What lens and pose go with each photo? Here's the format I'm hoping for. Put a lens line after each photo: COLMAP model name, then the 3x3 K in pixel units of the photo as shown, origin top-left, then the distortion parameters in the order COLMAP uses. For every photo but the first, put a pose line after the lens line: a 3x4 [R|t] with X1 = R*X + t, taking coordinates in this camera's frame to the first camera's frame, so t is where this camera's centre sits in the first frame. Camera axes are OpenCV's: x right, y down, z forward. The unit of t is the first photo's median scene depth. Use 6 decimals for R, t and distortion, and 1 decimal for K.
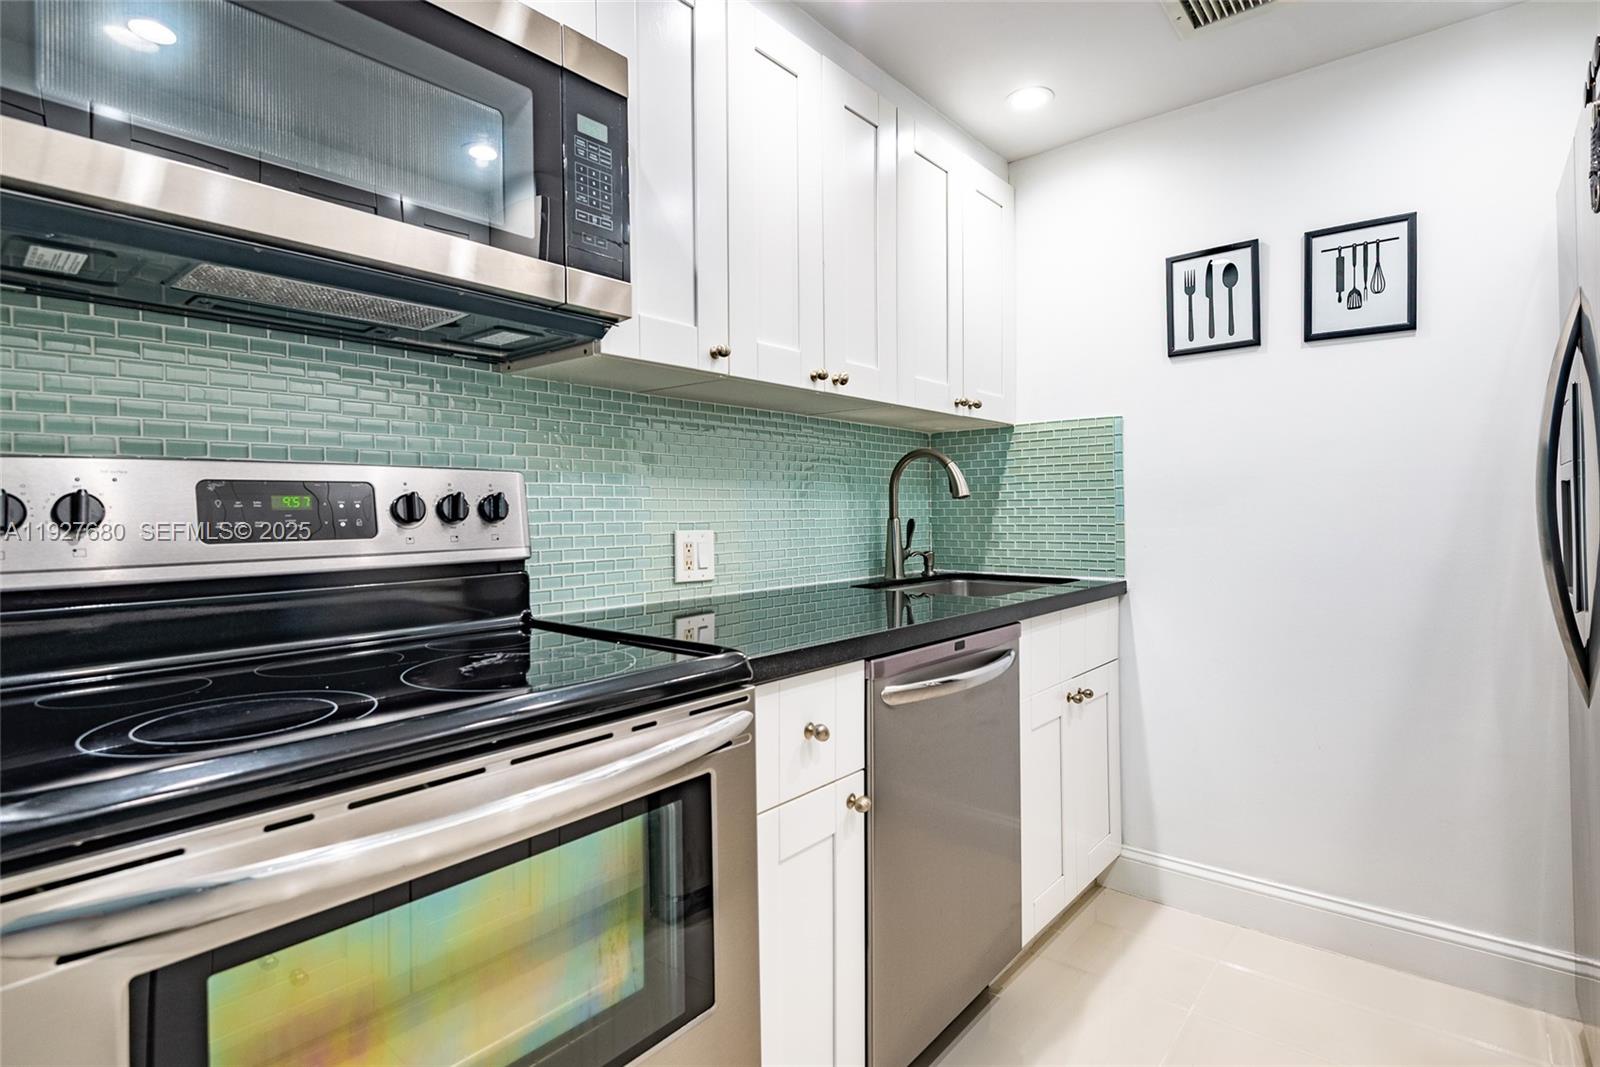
lens RADIAL K [[796.6, 0, 804.1], [0, 796.6, 524.1], [0, 0, 1]] dist [0.004525, -0.000057]
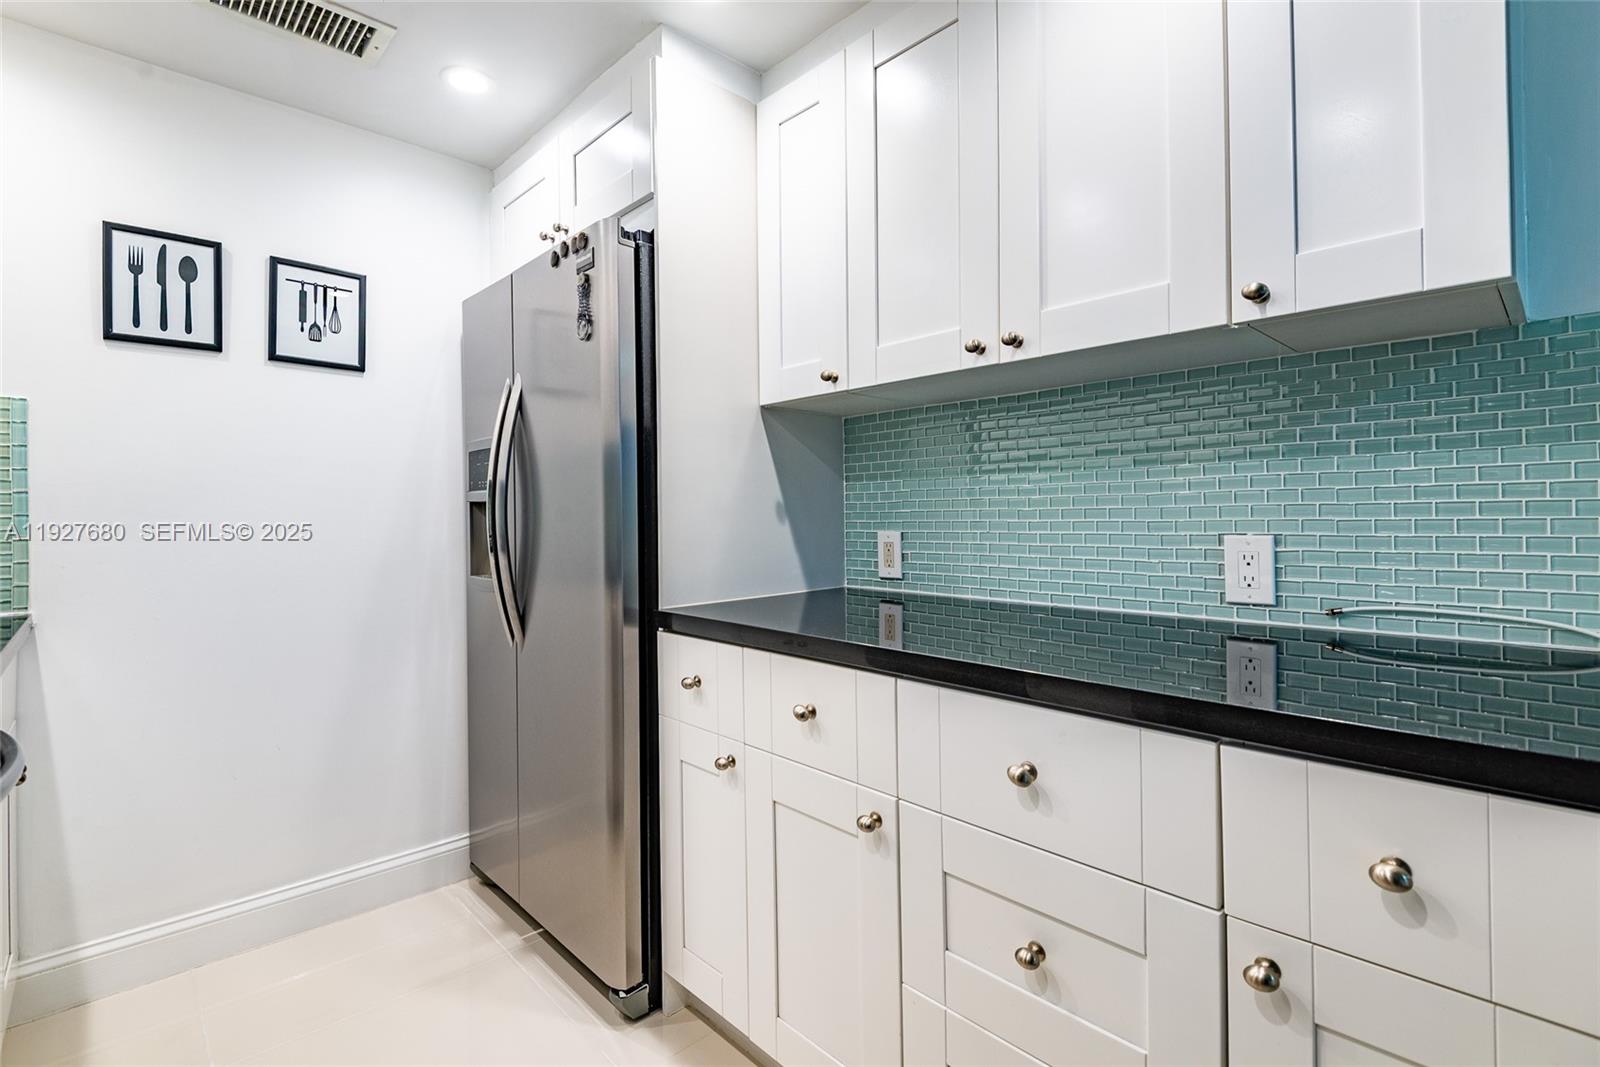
lens RADIAL K [[727.4, 0, 805.1], [0, 727.4, 524.1], [0, 0, 1]] dist [0.000703, -0.001326]
pose [[0.141757, 0.001918, 0.989900, -0.212968], [0.016159, 0.999860, -0.004252, 0.000259], [-0.989770, 0.016599, 0.141706, 0.182888]]
